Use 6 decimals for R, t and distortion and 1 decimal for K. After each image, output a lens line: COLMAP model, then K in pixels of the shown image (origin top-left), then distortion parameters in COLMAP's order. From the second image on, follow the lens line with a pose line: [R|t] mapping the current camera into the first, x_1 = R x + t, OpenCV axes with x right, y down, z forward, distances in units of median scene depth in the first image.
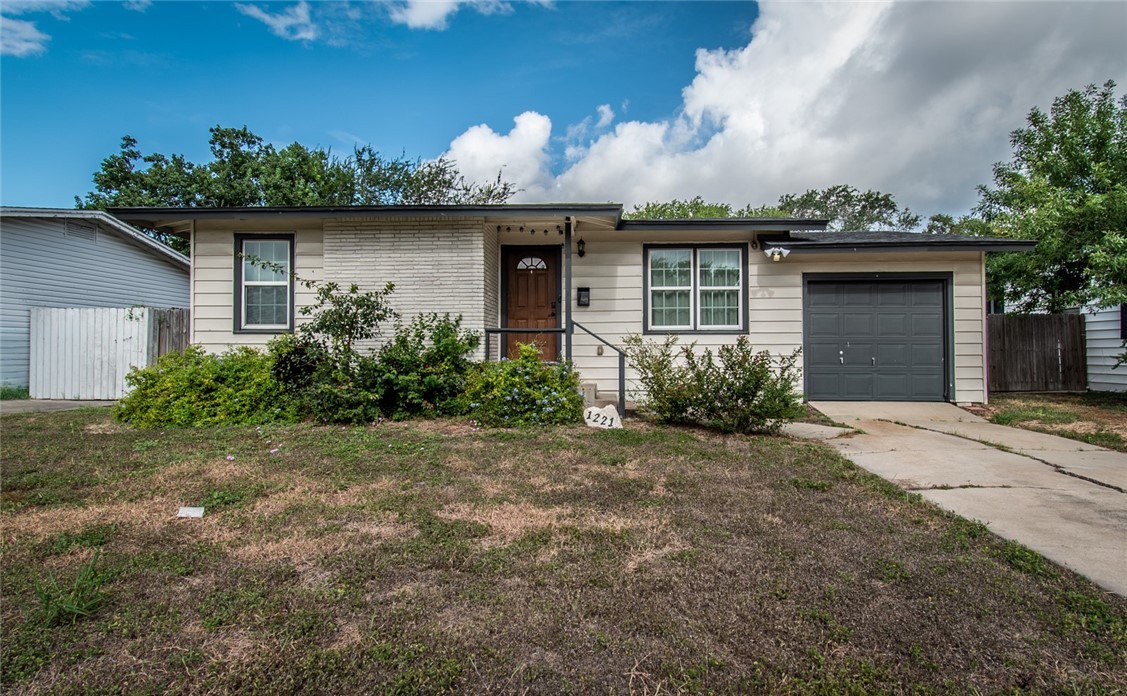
lens RADIAL K [[644.5, 0, 581.9], [0, 644.5, 345.9], [0, 0, 1]] dist [0.006907, 0.001856]
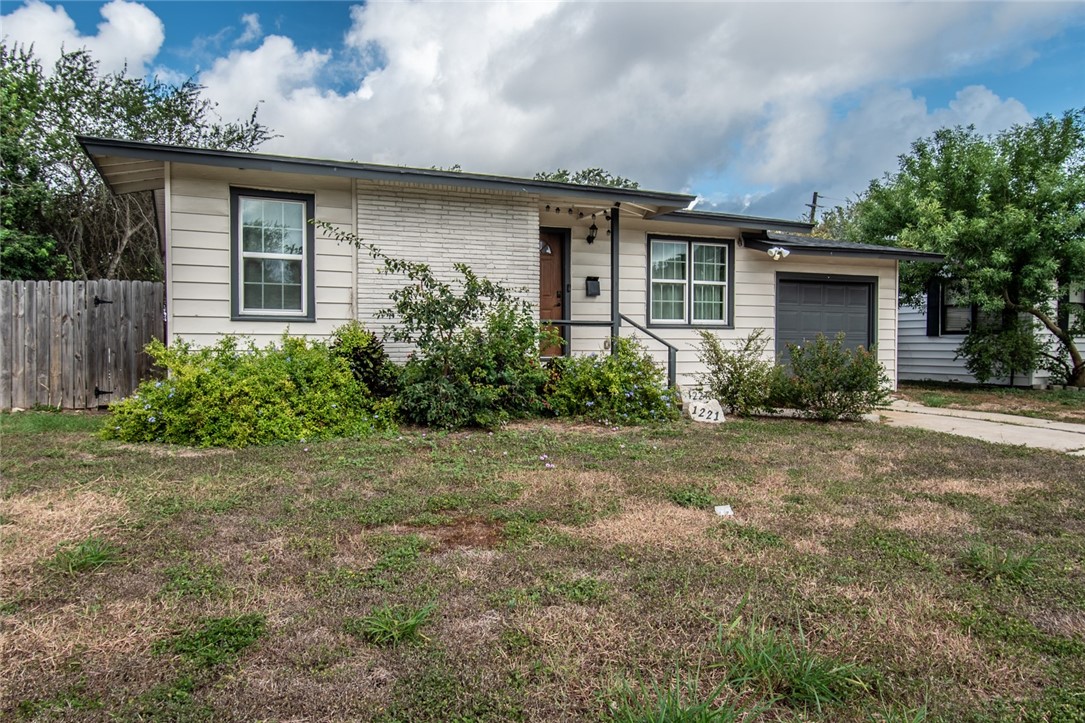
lens RADIAL K [[803.1, 0, 542.5], [0, 803.1, 361.5], [0, 0, 1]] dist [0.006246, 0.002660]
pose [[0.890818, -0.005866, 0.454323, -0.590939], [-0.008508, 0.999526, 0.029589, -0.002061], [-0.454281, -0.030224, 0.890346, 0.001979]]
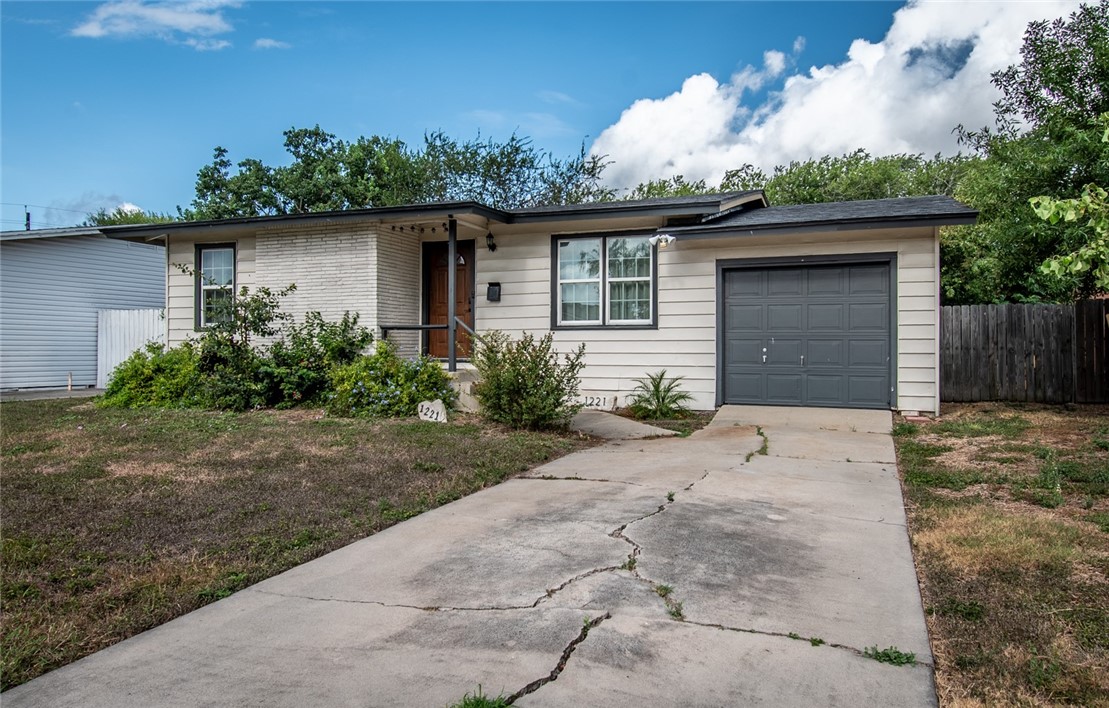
lens RADIAL K [[798.0, 0, 554.5], [0, 798.0, 354.0], [0, 0, 1]] dist [0.001482, 0.000188]
pose [[0.938801, 0.005179, -0.344420, 0.509028], [0.000466, 0.999867, 0.016307, -0.001656], [0.344458, -0.015470, 0.938674, -0.105907]]
